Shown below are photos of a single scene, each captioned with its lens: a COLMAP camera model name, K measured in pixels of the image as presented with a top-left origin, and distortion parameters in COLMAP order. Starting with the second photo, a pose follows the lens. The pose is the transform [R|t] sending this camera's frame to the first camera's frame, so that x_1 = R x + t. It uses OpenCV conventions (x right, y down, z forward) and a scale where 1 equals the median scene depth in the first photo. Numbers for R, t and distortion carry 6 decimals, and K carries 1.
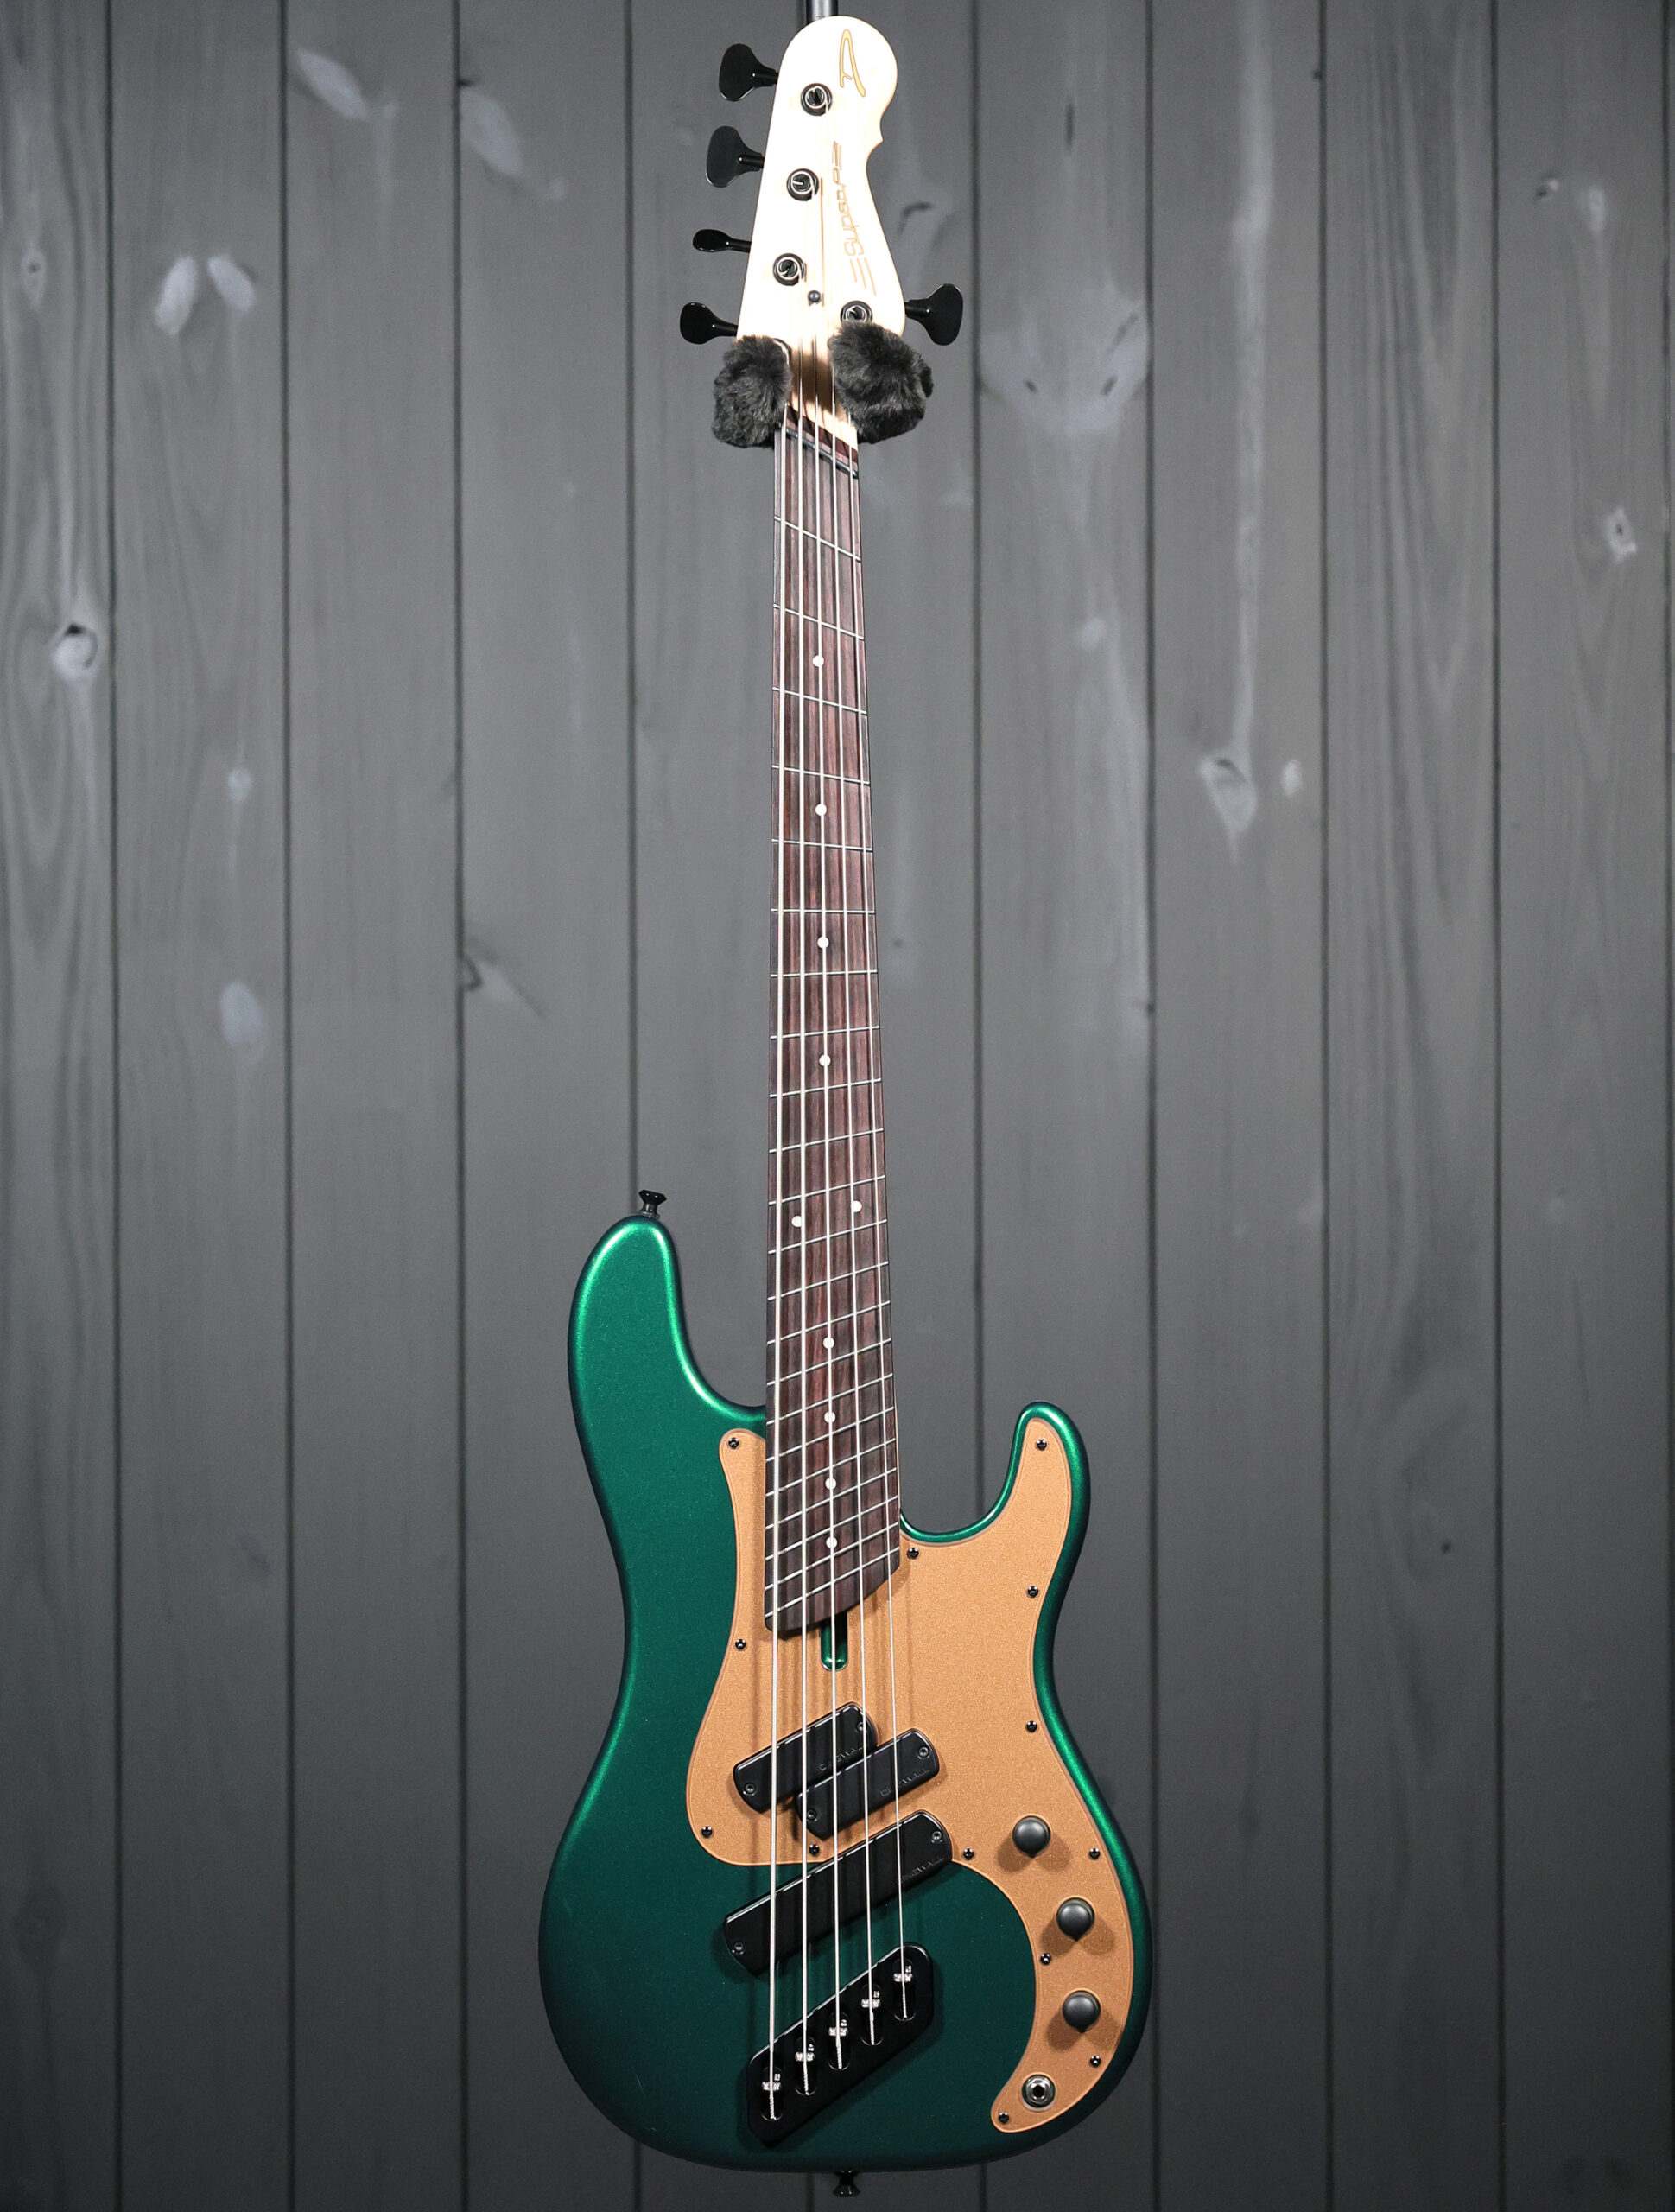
lens RADIAL K [[6319.1, 0, 837.5], [0, 6319.1, 1106.0], [0, 0, 1]] dist [0.001006, -0.995627]
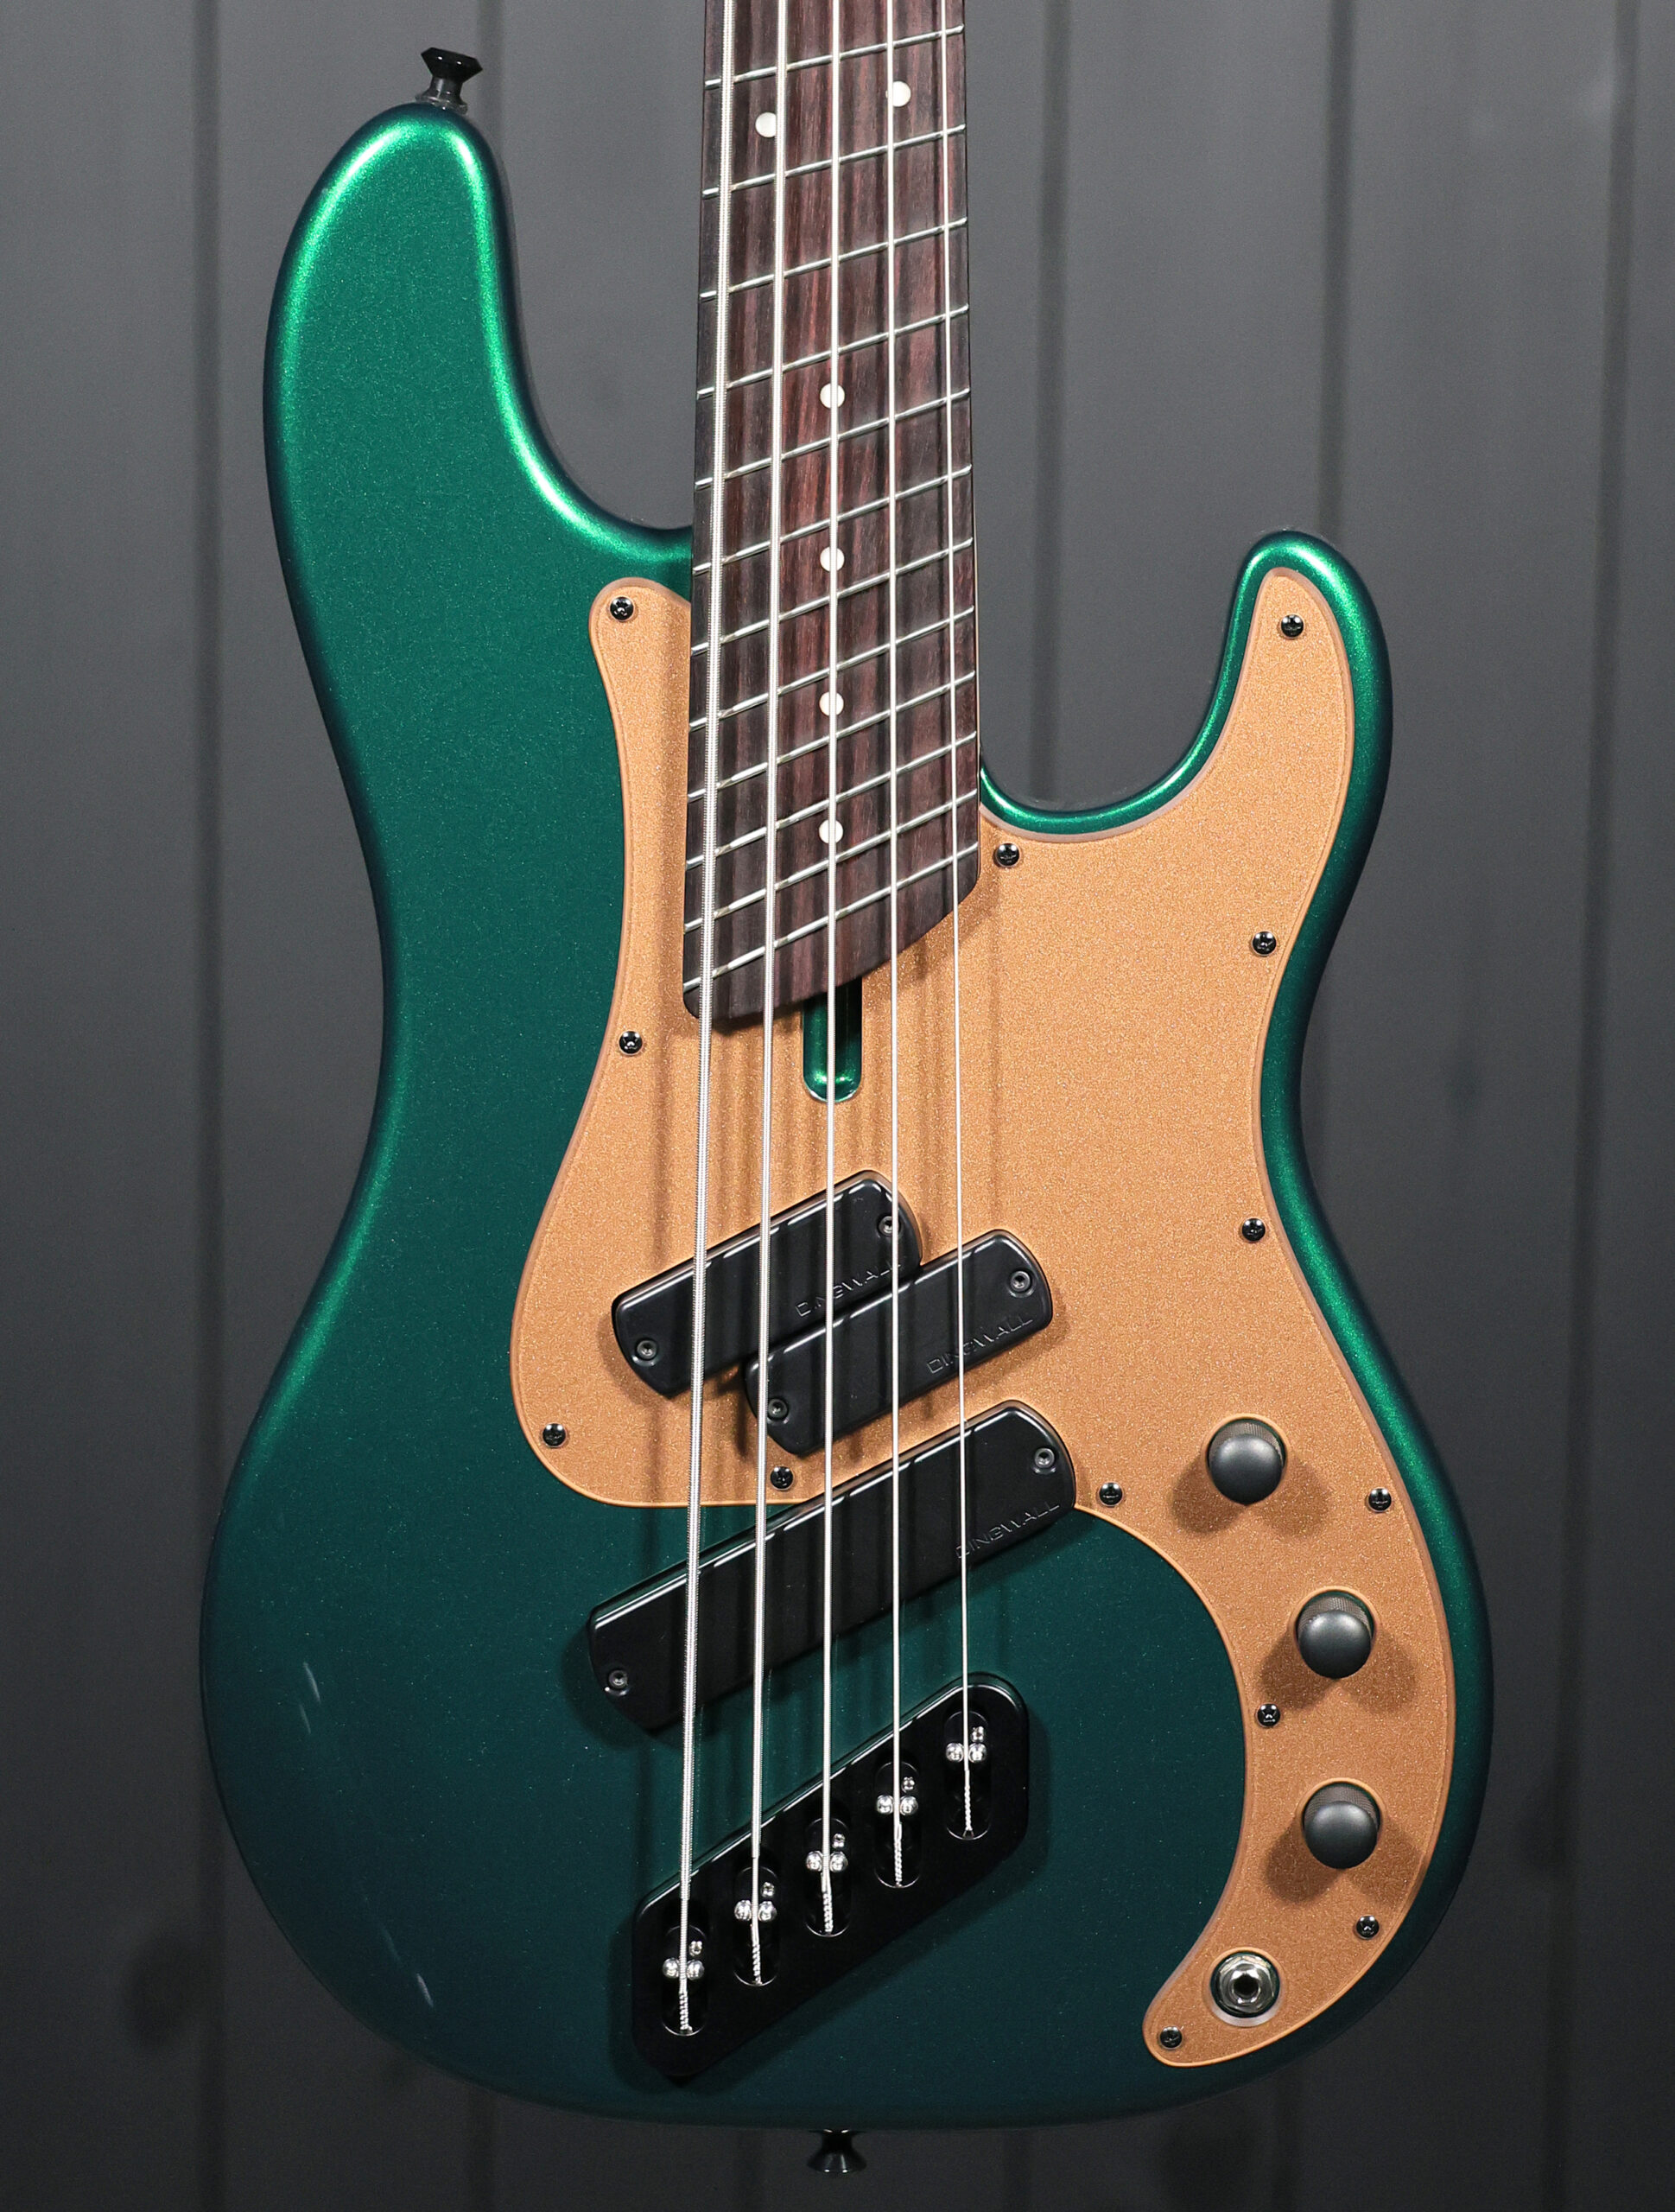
lens RADIAL K [[6785.5, 0, 837.5], [0, 6785.5, 1106.0], [0, 0, 1]] dist [-0.031876, 1.711662]
pose [[0.999839, 0.017401, 0.004482, -0.002327], [-0.017877, 0.988472, 0.150347, 0.014496], [-0.001814, -0.150403, 0.988623, 0.507089]]
